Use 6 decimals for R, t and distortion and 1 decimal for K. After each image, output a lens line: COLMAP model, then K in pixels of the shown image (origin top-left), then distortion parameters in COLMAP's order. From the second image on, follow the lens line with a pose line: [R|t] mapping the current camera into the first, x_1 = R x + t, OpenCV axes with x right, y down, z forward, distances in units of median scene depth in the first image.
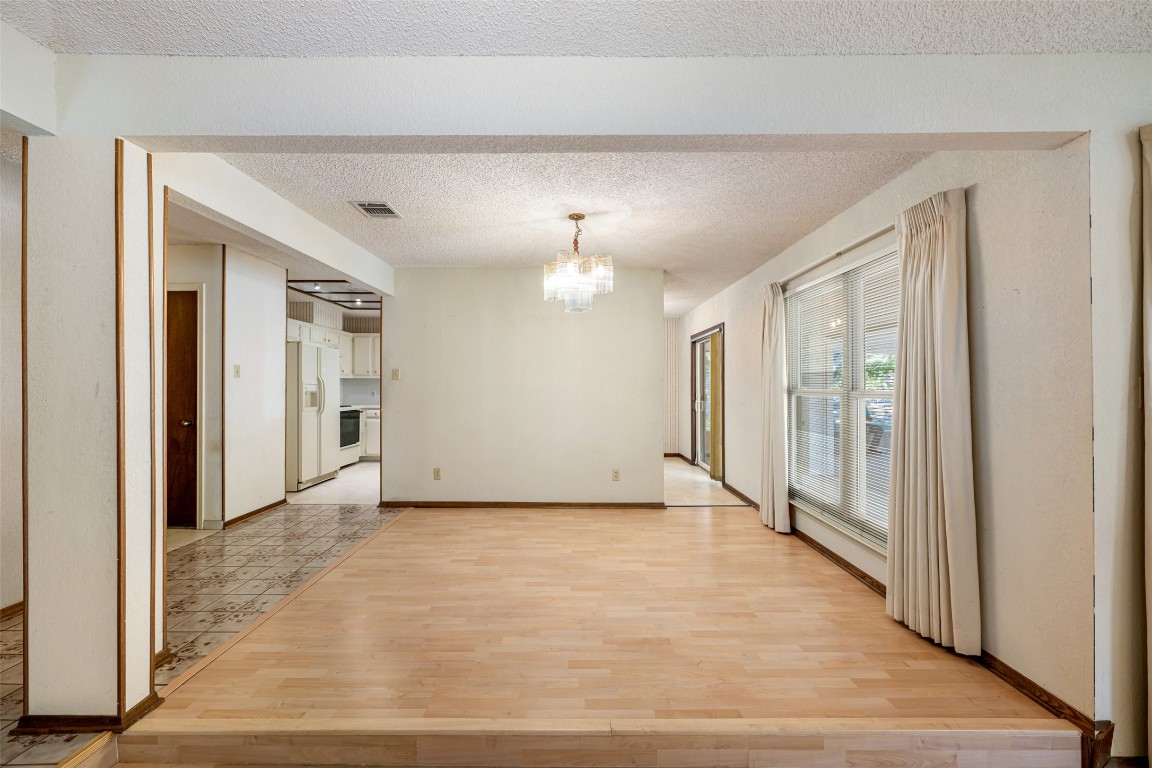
lens RADIAL K [[456.1, 0, 574.2], [0, 456.1, 382.5], [0, 0, 1]] dist [-0.001661, 0.000000]
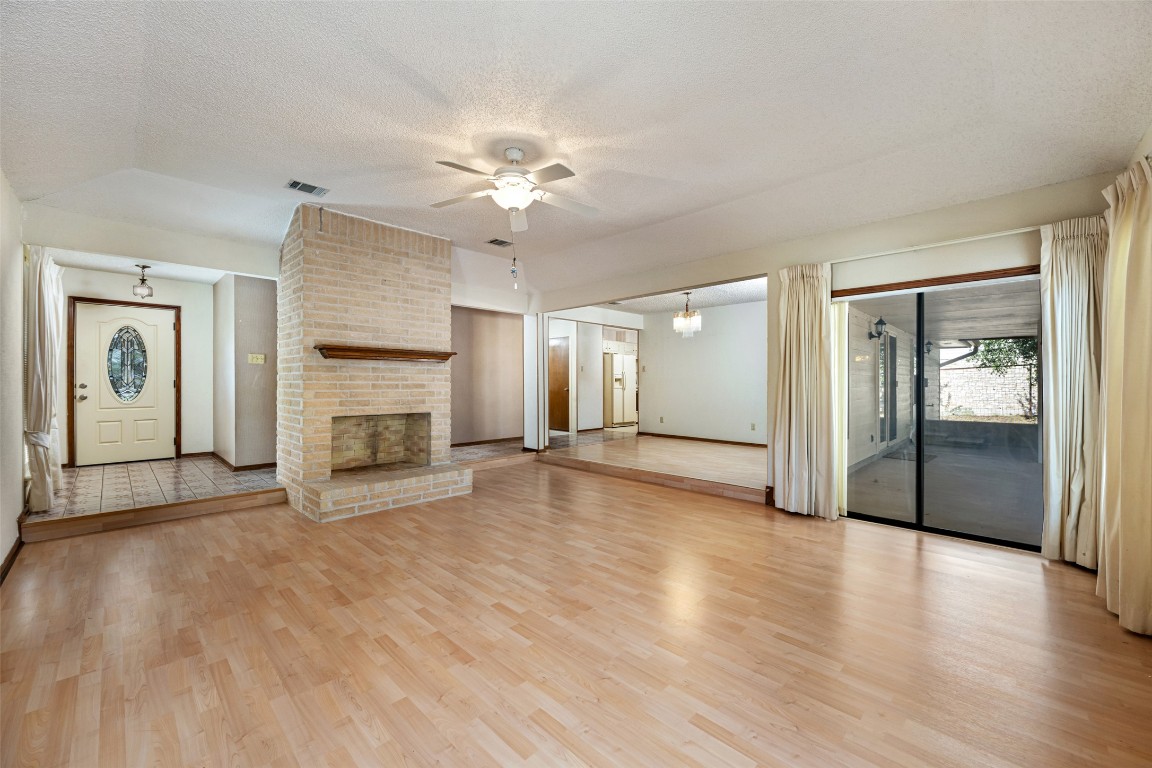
lens RADIAL K [[456.1, 0, 578.6], [0, 456.1, 385.8], [0, 0, 1]] dist [-0.001661, 0.000000]
pose [[0.712166, 0.001798, -0.702009, 1.161280], [0.006629, 0.999935, 0.009286, 0.050588], [0.701980, -0.011267, 0.712107, -0.904977]]
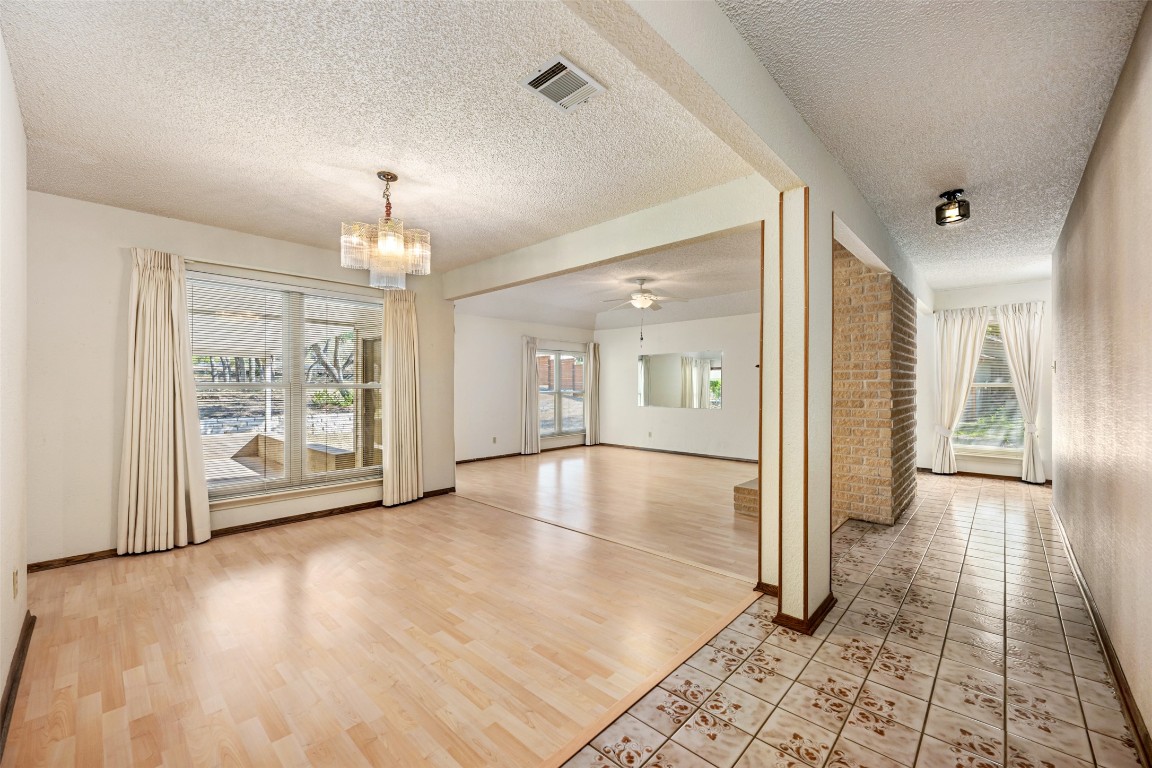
lens RADIAL K [[456.1, 0, 573.2], [0, 456.1, 385.6], [0, 0, 1]] dist [-0.001661, 0.000000]
pose [[-0.726811, 0.002479, 0.686833, -0.878352], [-0.006637, 0.999921, -0.010632, 0.033035], [-0.686805, -0.012286, -0.726738, 1.461207]]
